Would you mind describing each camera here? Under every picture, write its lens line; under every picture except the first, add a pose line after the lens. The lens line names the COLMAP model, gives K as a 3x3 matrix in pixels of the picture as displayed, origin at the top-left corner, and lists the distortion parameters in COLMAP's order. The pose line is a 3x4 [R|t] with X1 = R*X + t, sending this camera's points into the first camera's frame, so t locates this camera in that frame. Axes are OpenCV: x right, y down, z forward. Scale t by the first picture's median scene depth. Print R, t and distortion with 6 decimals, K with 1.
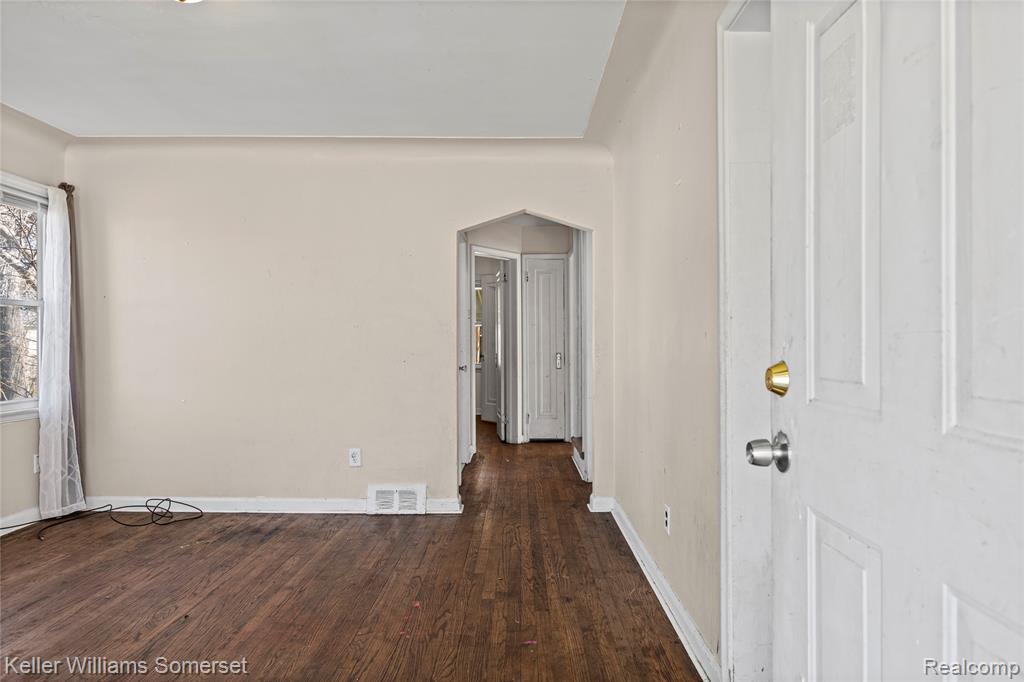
lens RADIAL K [[669.9, 0, 515.1], [0, 669.9, 346.1], [0, 0, 1]] dist [0.005225, -0.003514]
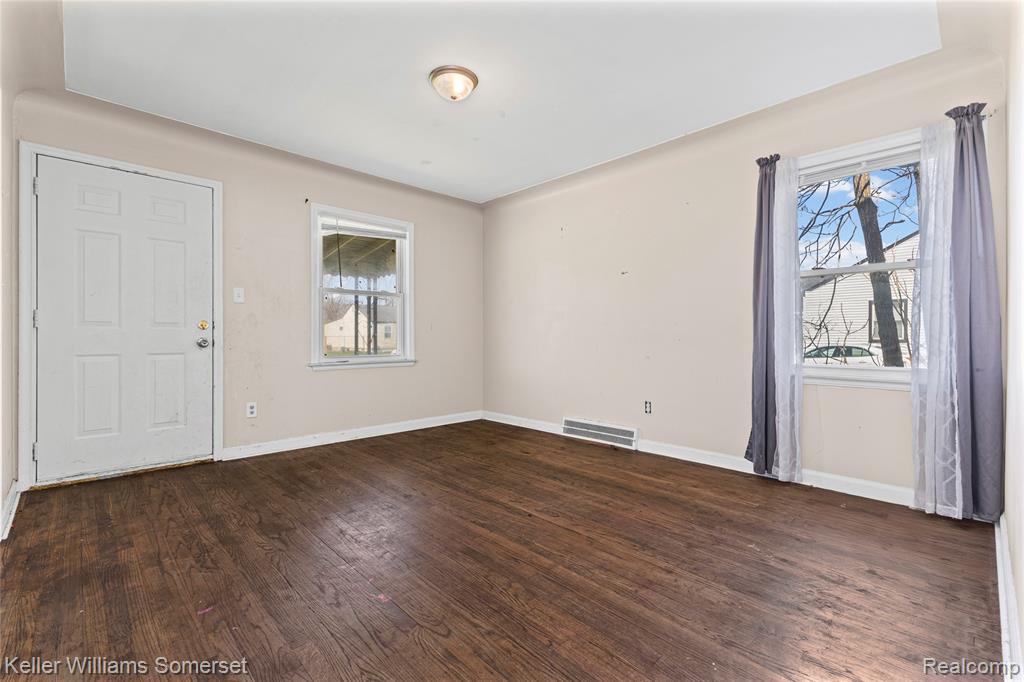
lens RADIAL K [[450.4, 0, 518.2], [0, 450.4, 335.6], [0, 0, 1]] dist [0.011542, -0.000612]
pose [[-0.713826, 0.001252, -0.700321, 0.121453], [-0.001448, 0.999994, 0.003263, 0.040552], [0.700321, 0.003343, -0.713820, 1.364812]]
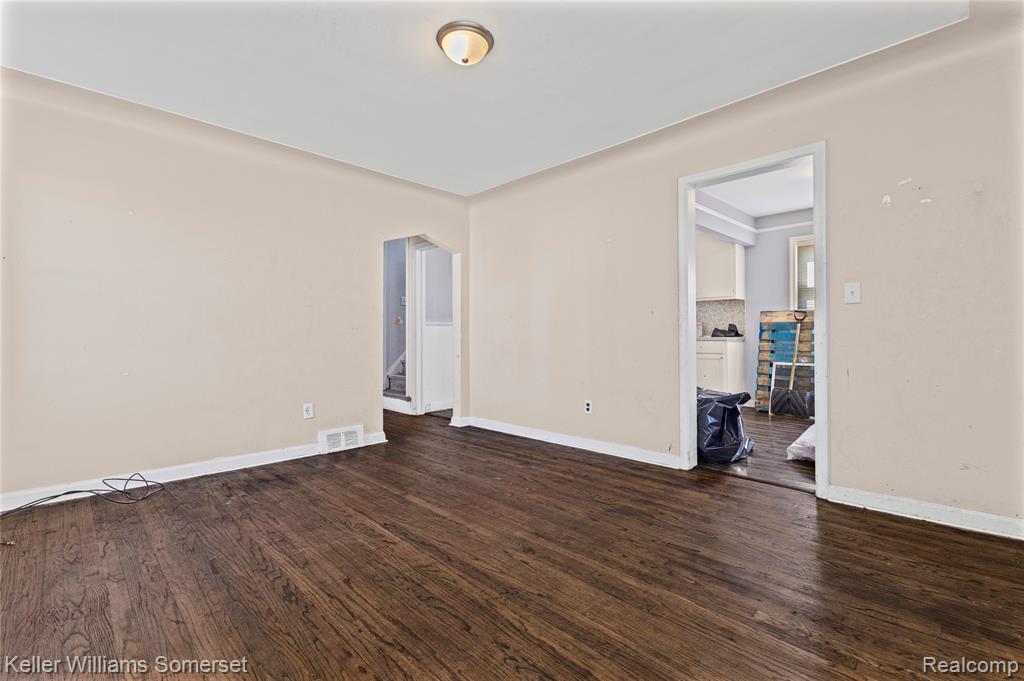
lens RADIAL K [[450.4, 0, 512.3], [0, 450.4, 334.4], [0, 0, 1]] dist [0.011542, -0.000612]
pose [[0.710198, -0.002352, 0.703998, -0.777684], [0.008581, 0.999949, -0.005316, 0.043403], [-0.703949, 0.009817, 0.710182, 0.189043]]
